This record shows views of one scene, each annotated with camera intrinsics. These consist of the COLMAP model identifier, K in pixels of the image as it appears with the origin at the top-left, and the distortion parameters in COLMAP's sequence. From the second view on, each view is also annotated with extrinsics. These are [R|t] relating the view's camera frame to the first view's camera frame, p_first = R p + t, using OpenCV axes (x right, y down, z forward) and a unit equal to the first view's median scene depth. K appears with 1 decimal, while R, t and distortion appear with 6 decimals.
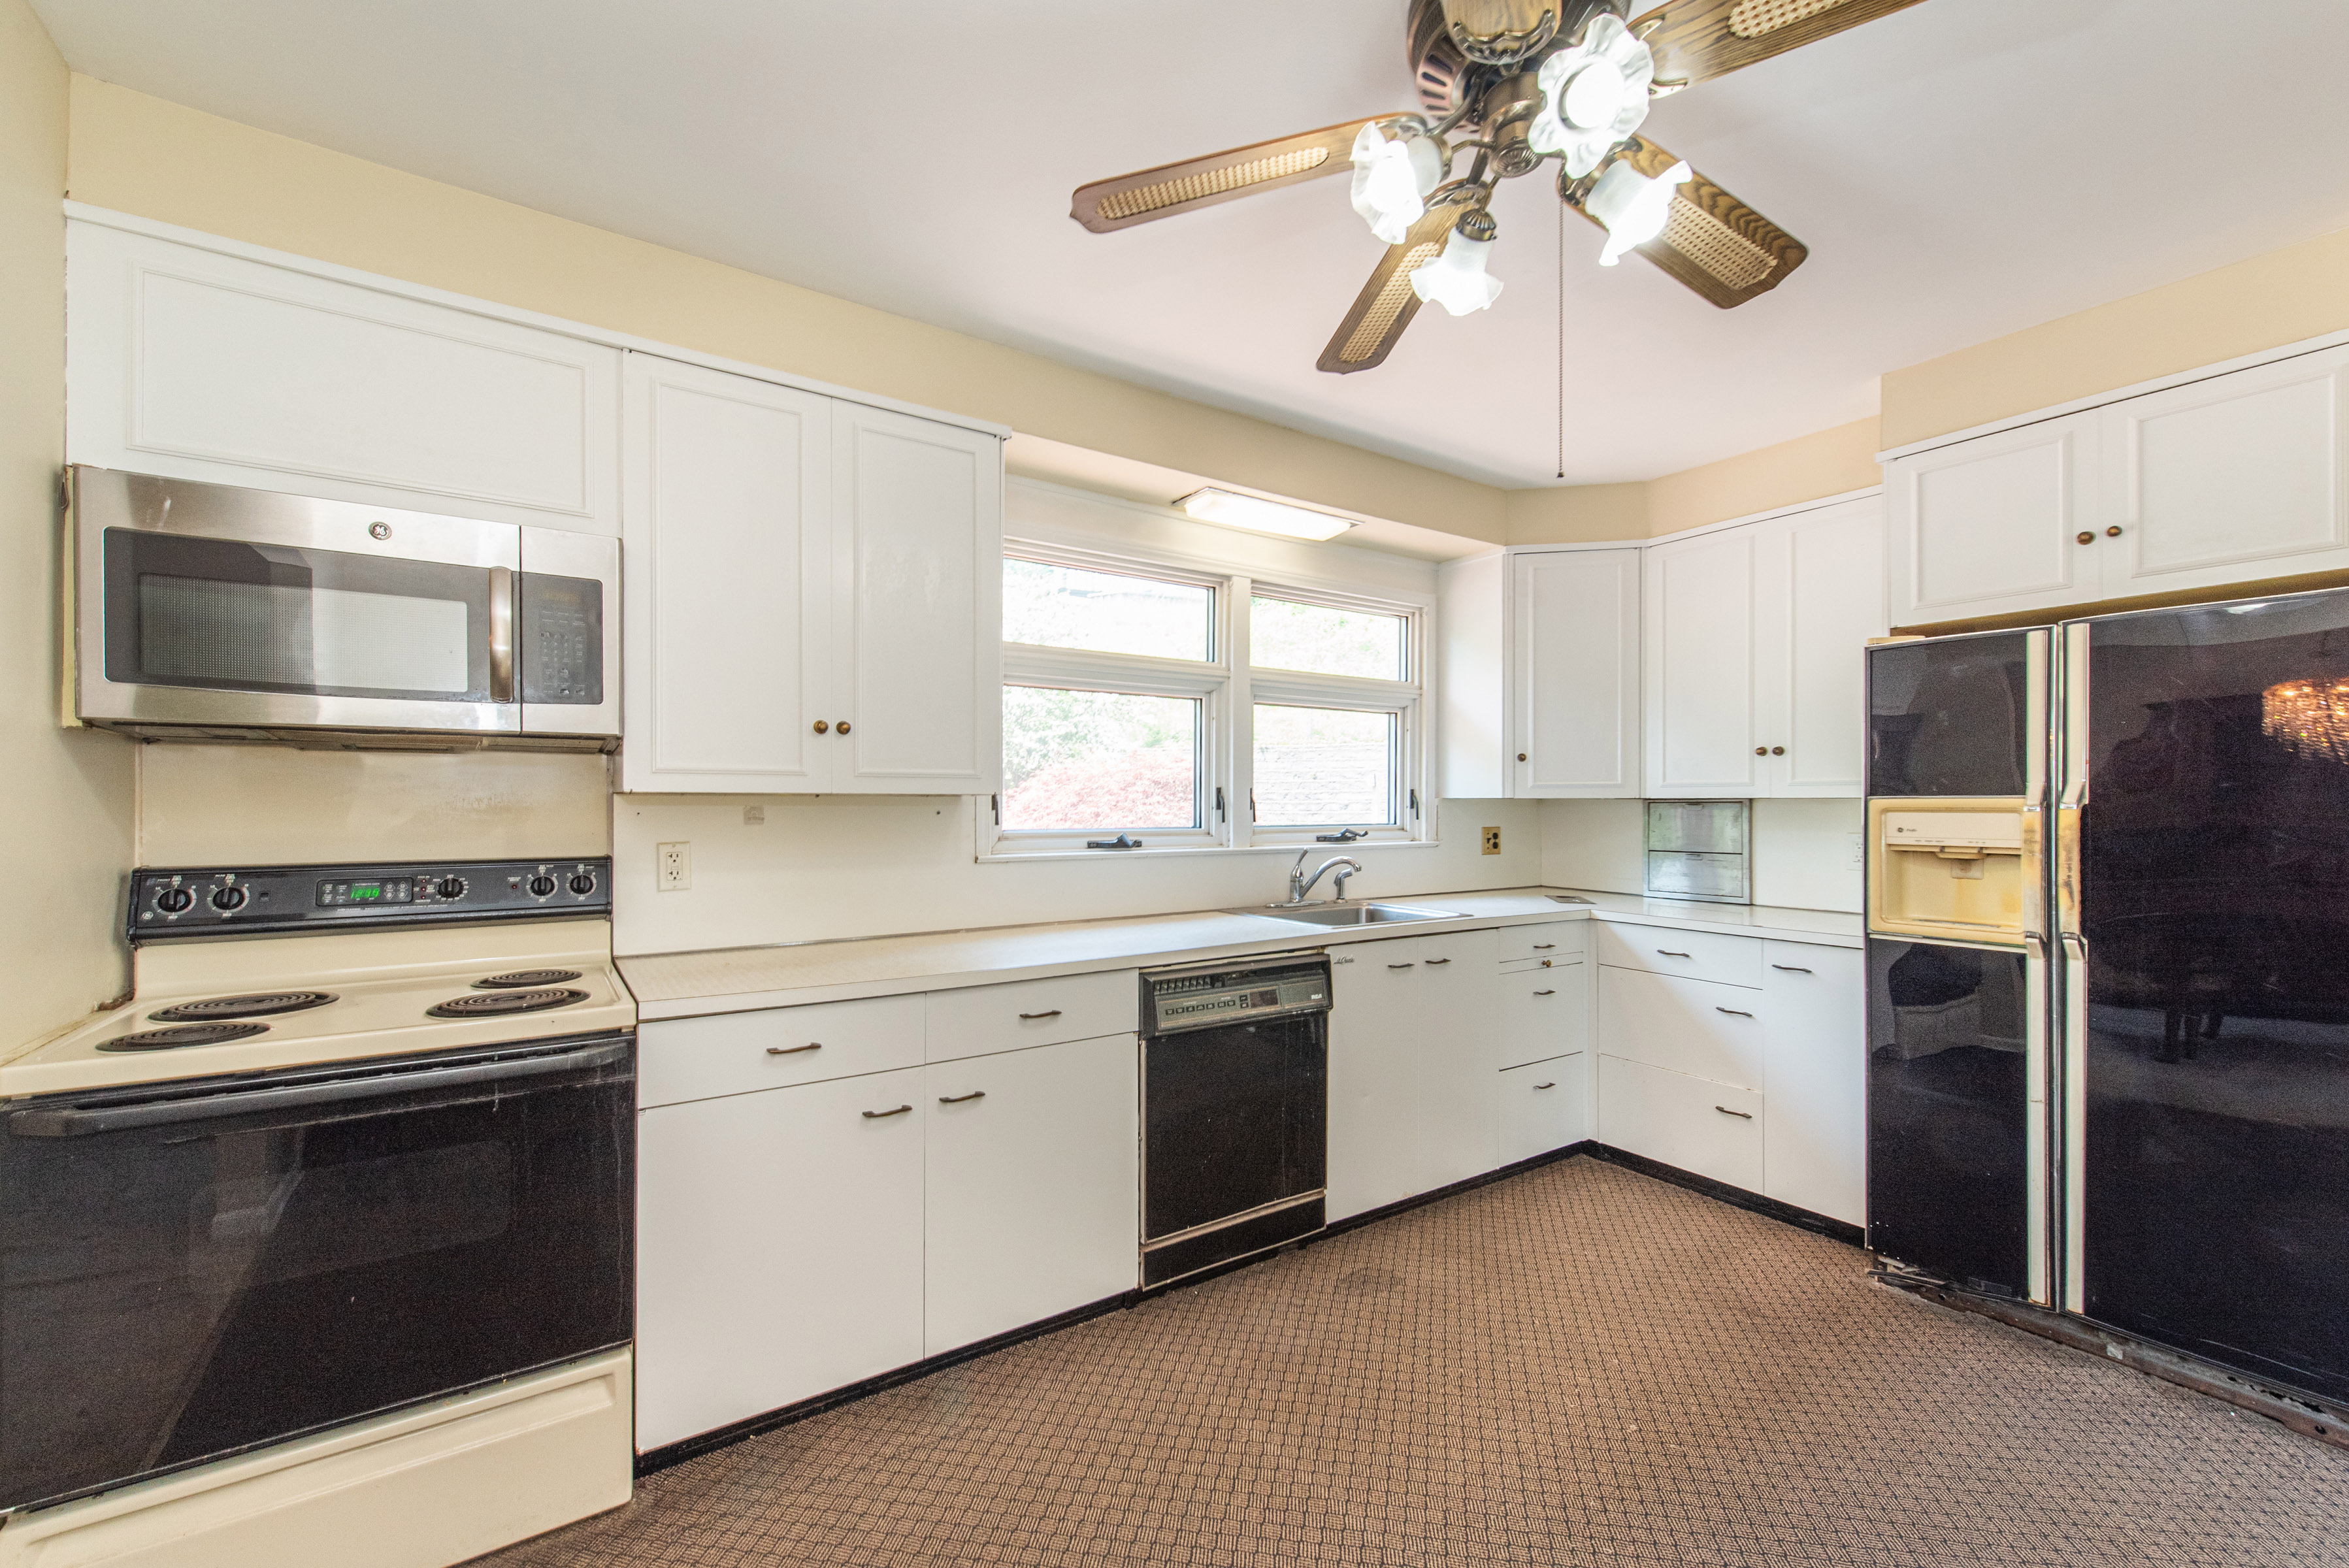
lens RADIAL K [[946.9, 0, 1190.4], [0, 946.9, 798.1], [0, 0, 1]] dist [0.003191, 0.000106]
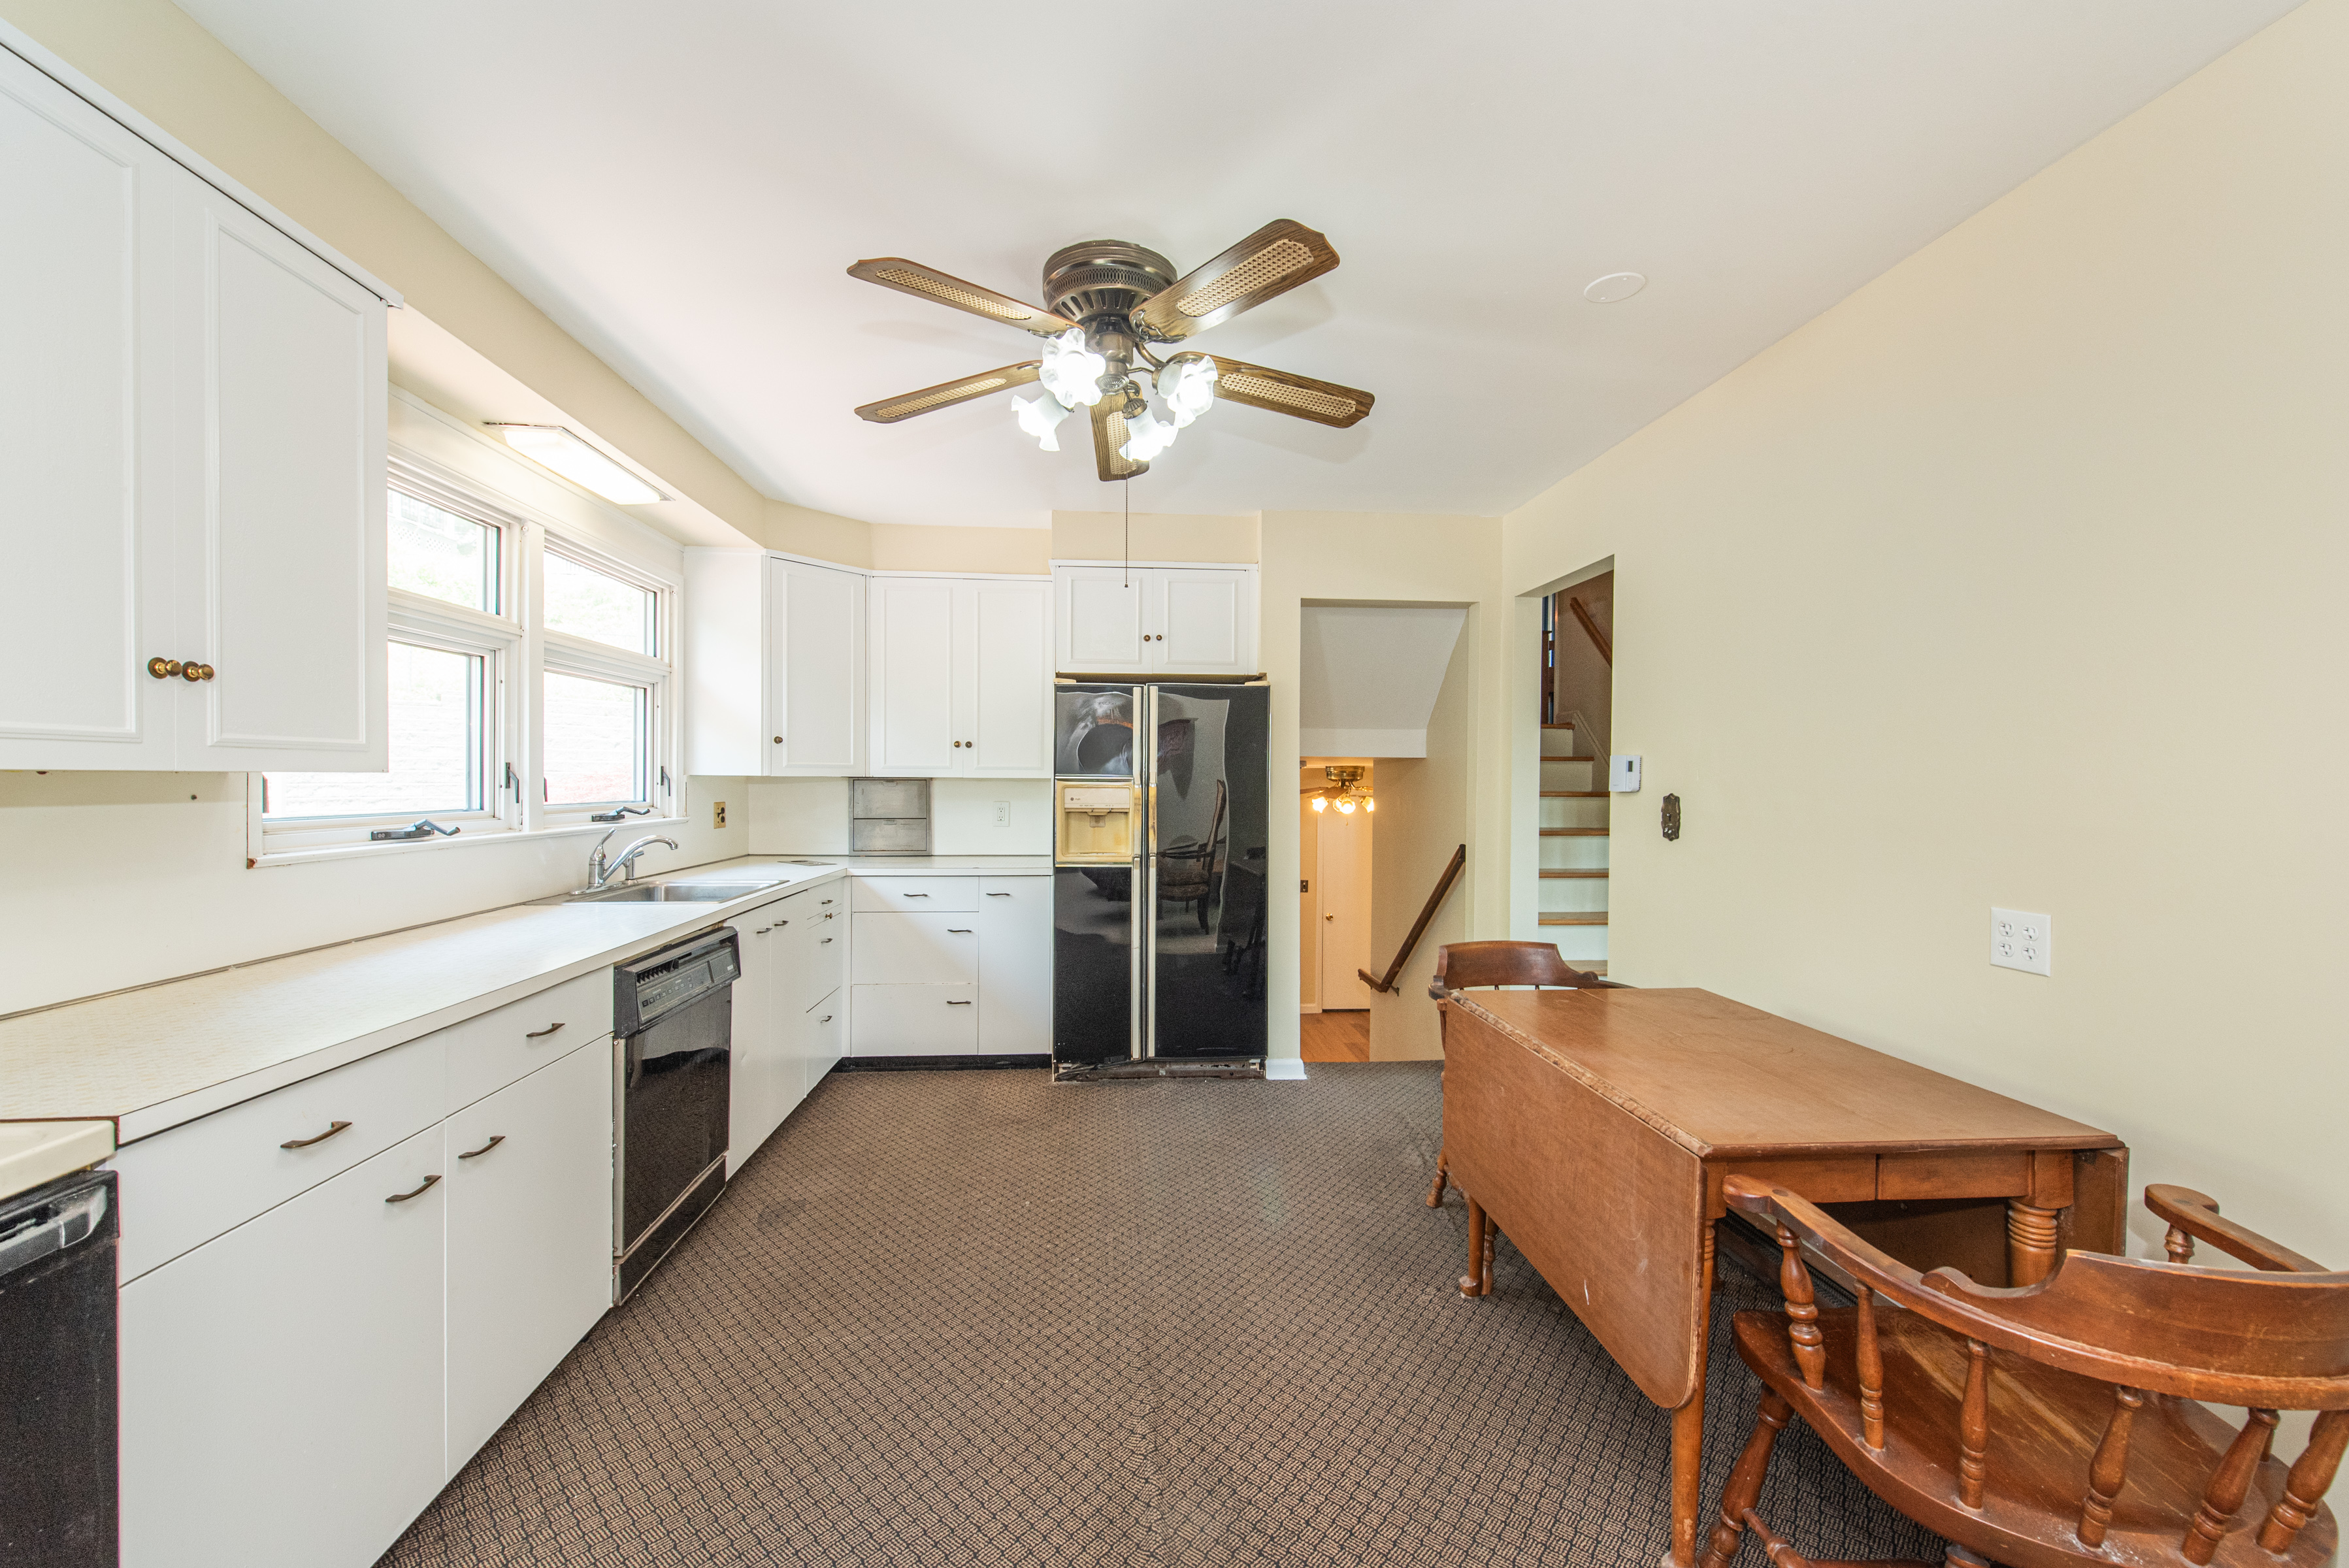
lens RADIAL K [[907.8, 0, 1174.5], [0, 907.8, 784.0], [0, 0, 1]] dist [0.000393, -0.000305]
pose [[0.492210, -0.002361, 0.870473, -0.500523], [-0.011975, 0.999883, 0.009483, -0.008801], [-0.870394, -0.015091, 0.492124, 0.080929]]
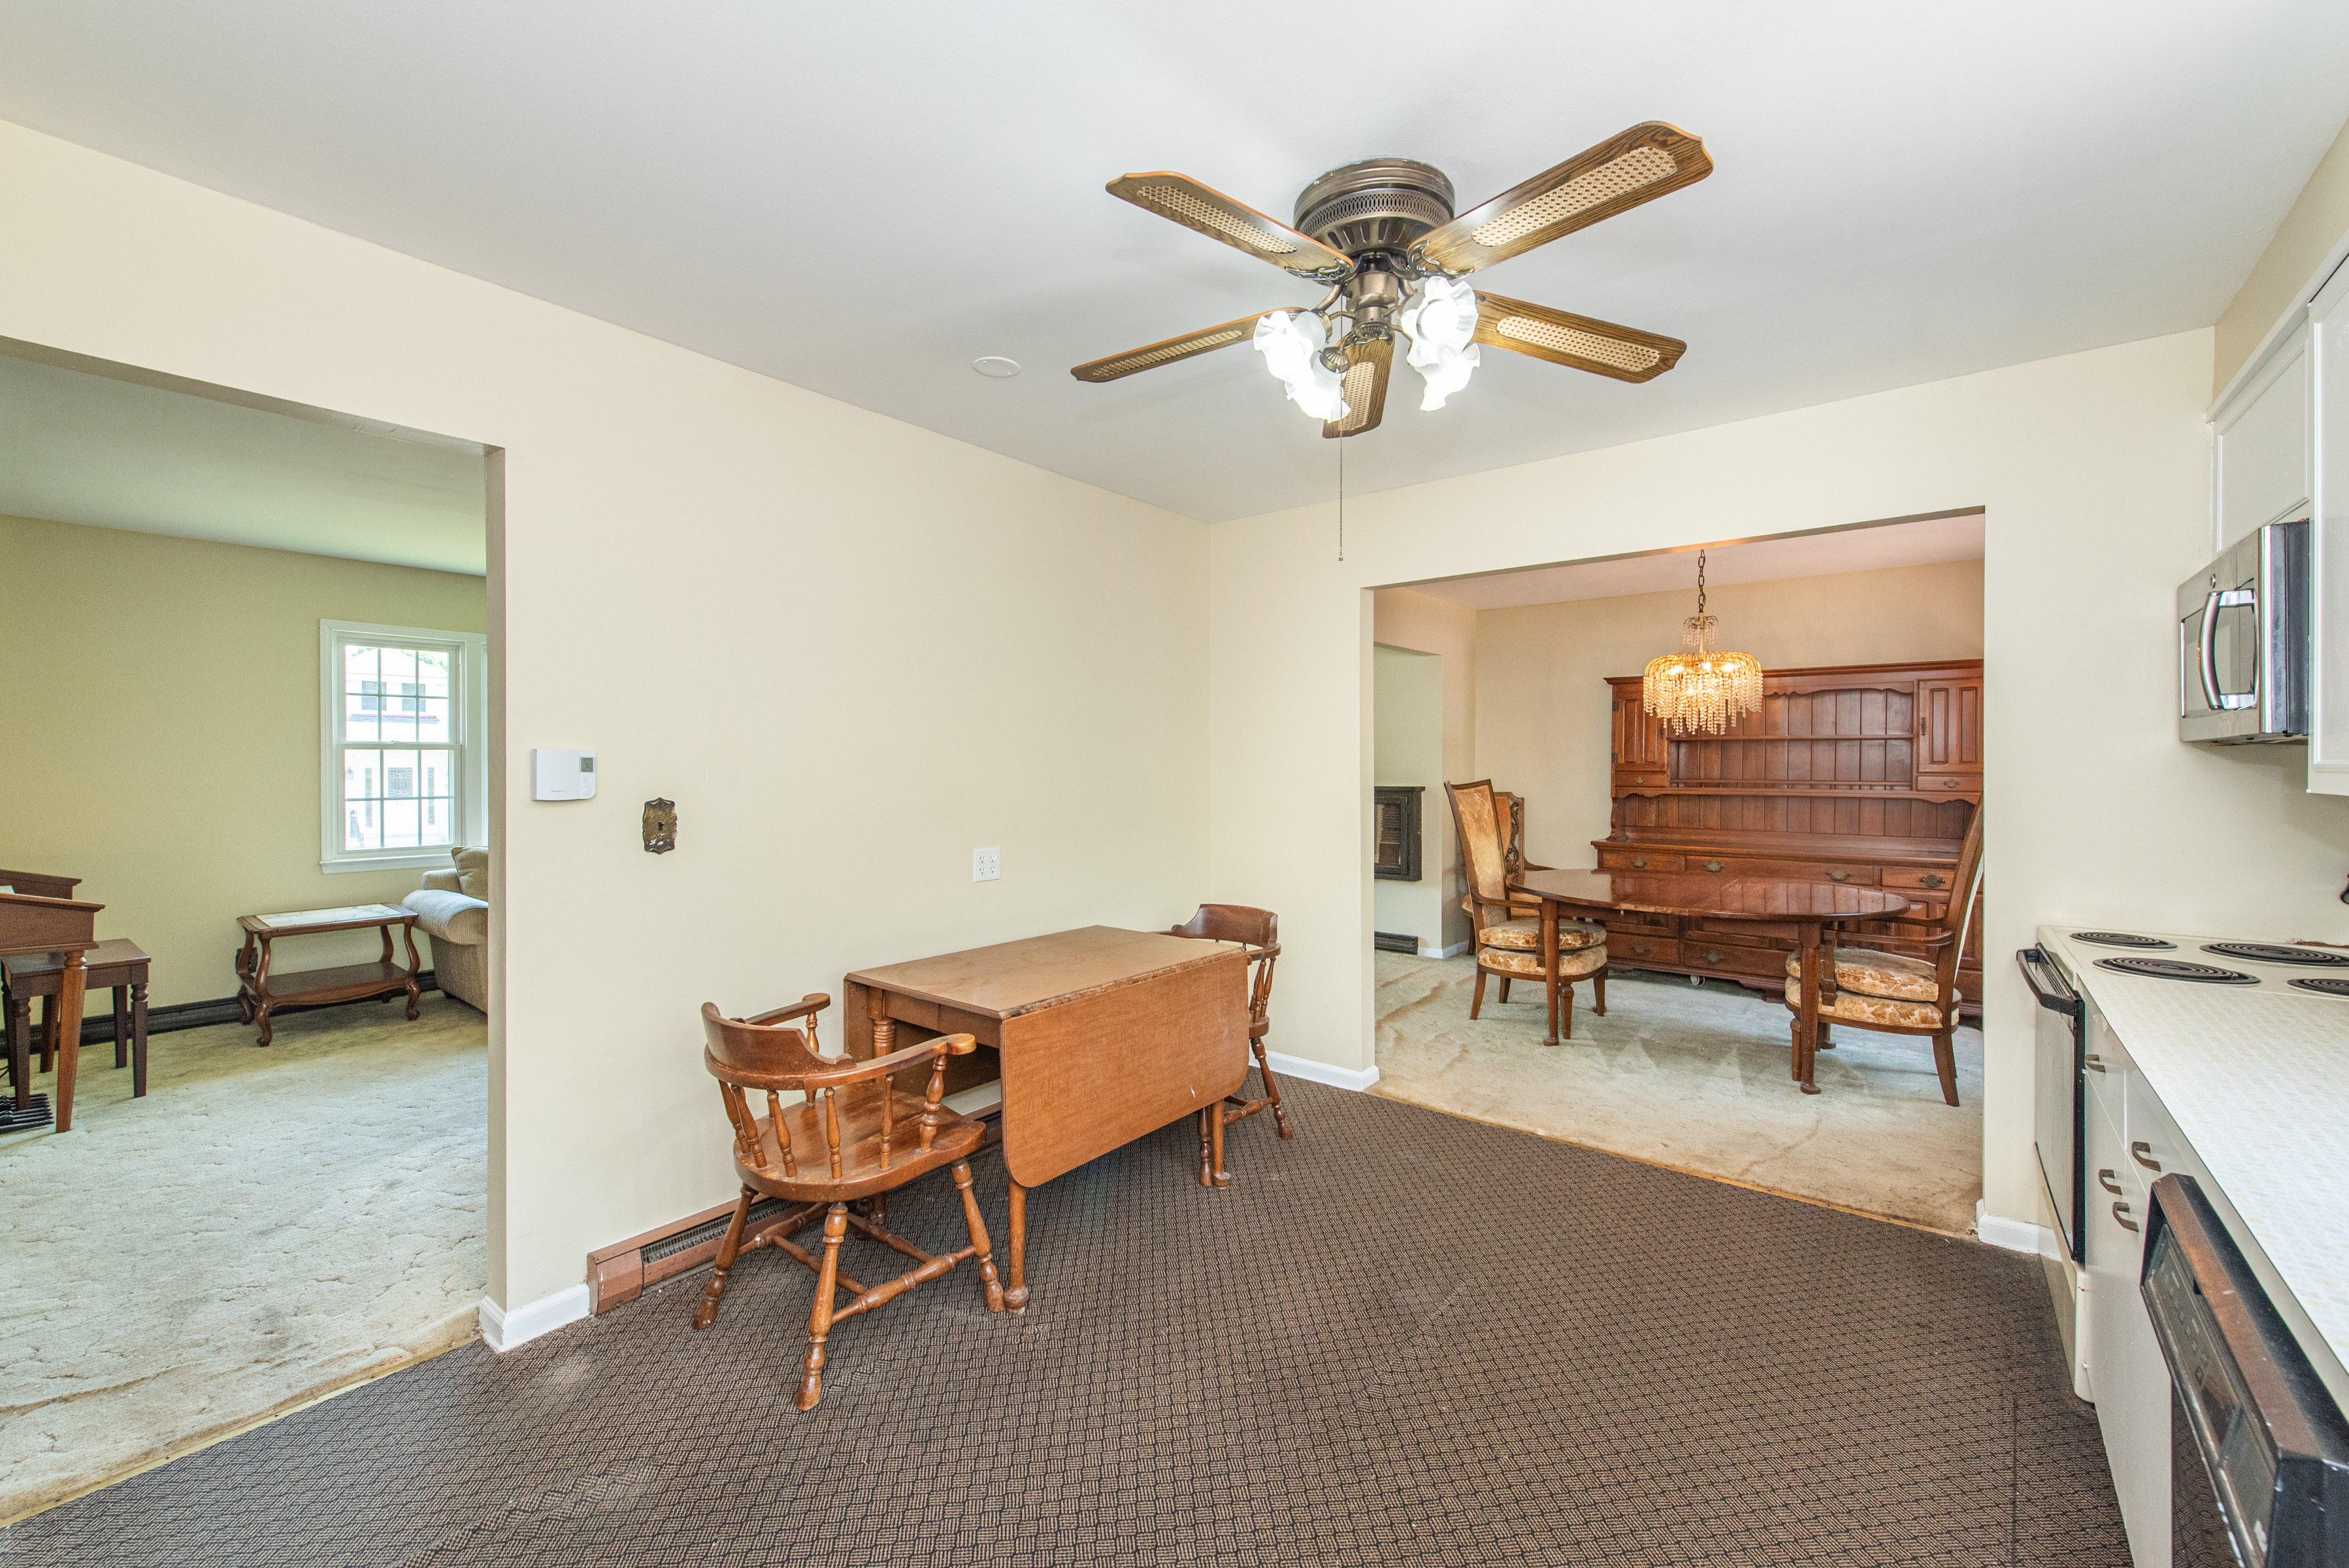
lens RADIAL K [[946.9, 0, 1190.4], [0, 946.9, 798.1], [0, 0, 1]] dist [0.003191, 0.000106]
pose [[-0.952841, 0.011666, -0.303247, 0.514494], [0.001734, 0.999454, 0.033003, -0.024373], [0.303466, 0.030921, -0.952340, 1.170049]]
